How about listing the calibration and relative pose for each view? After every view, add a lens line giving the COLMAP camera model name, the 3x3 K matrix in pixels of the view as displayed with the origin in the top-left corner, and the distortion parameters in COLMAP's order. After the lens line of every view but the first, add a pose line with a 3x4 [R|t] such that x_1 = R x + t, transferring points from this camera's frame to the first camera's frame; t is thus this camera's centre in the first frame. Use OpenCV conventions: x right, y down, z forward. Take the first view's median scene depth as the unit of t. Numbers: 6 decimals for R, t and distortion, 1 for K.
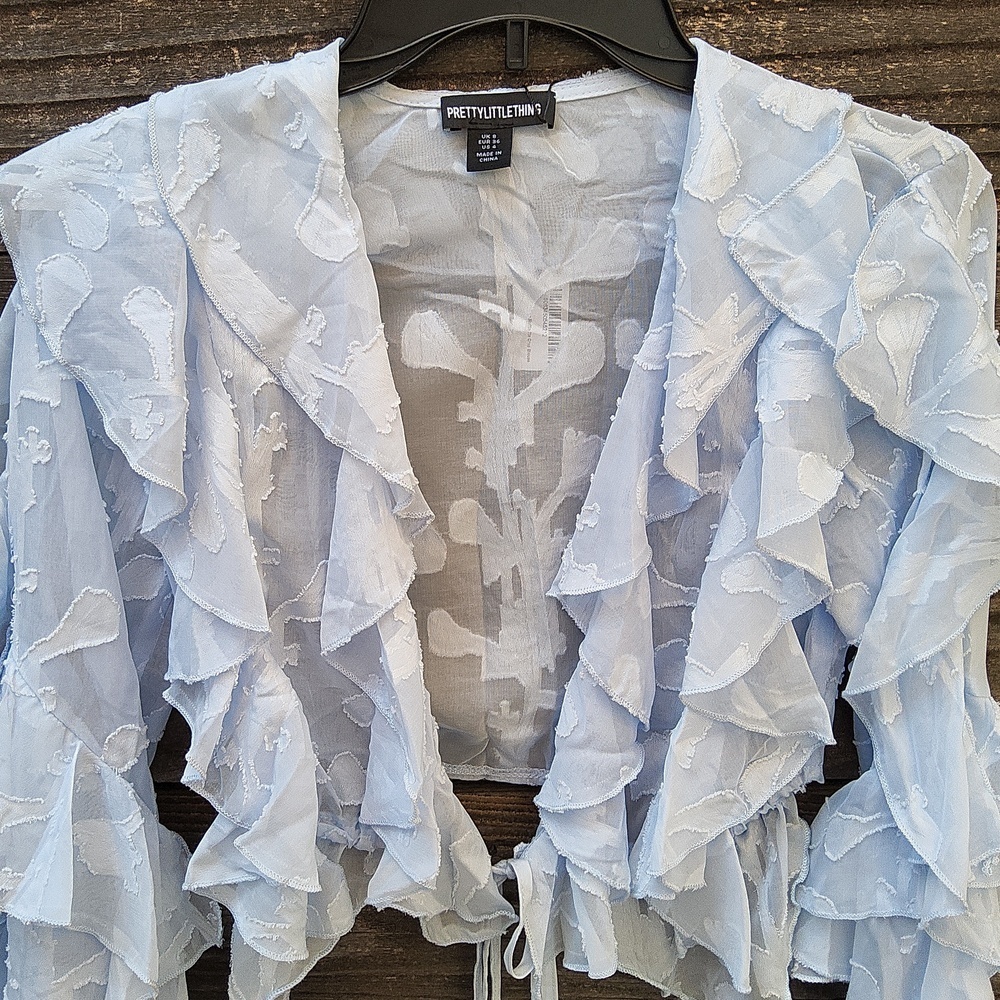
lens RADIAL K [[1193.8, 0, 480.7], [0, 1193.8, 487.8], [0, 0, 1]] dist [0.147555, -0.427699]
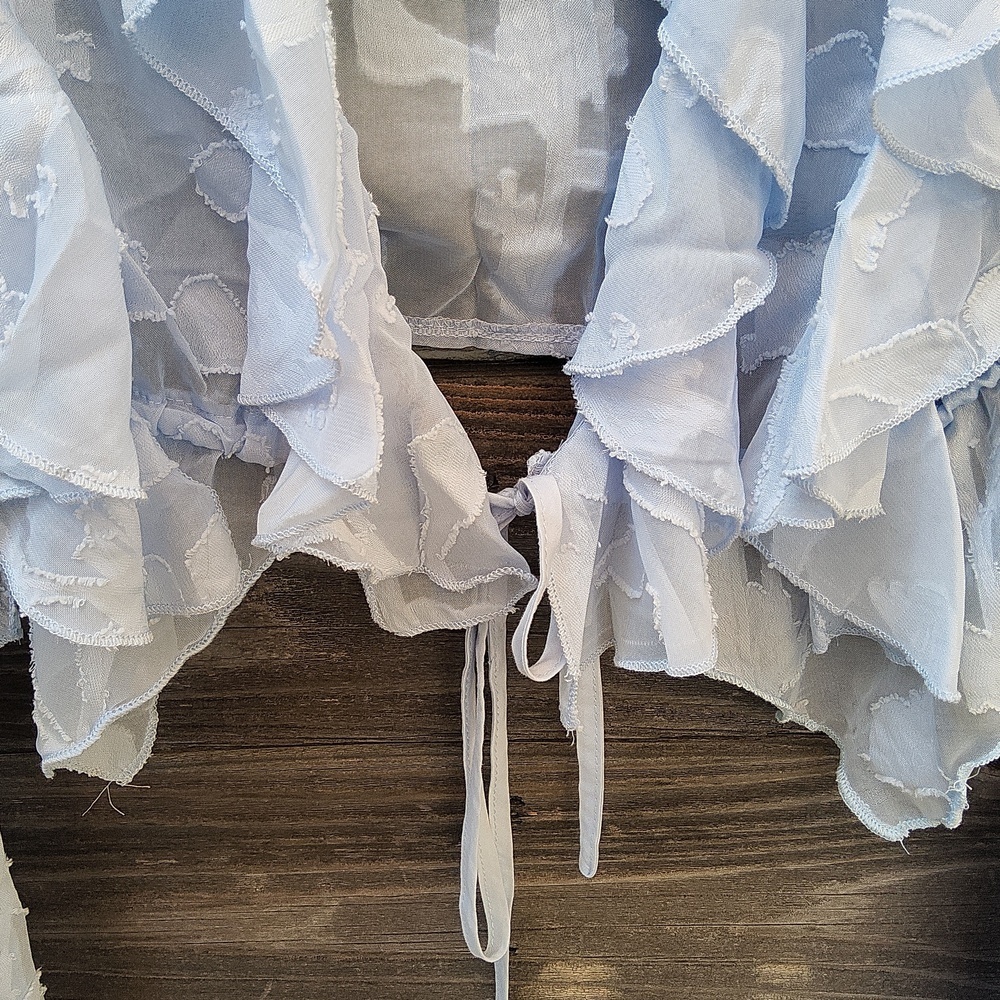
lens RADIAL K [[1134.7, 0, 474.6], [0, 1134.7, 497.4], [0, 0, 1]] dist [0.135381, -0.342881]
pose [[0.999765, -0.014959, -0.015681, 0.011232], [0.017041, 0.989663, 0.142396, 0.246410], [0.013389, -0.142630, 0.989686, 0.489494]]
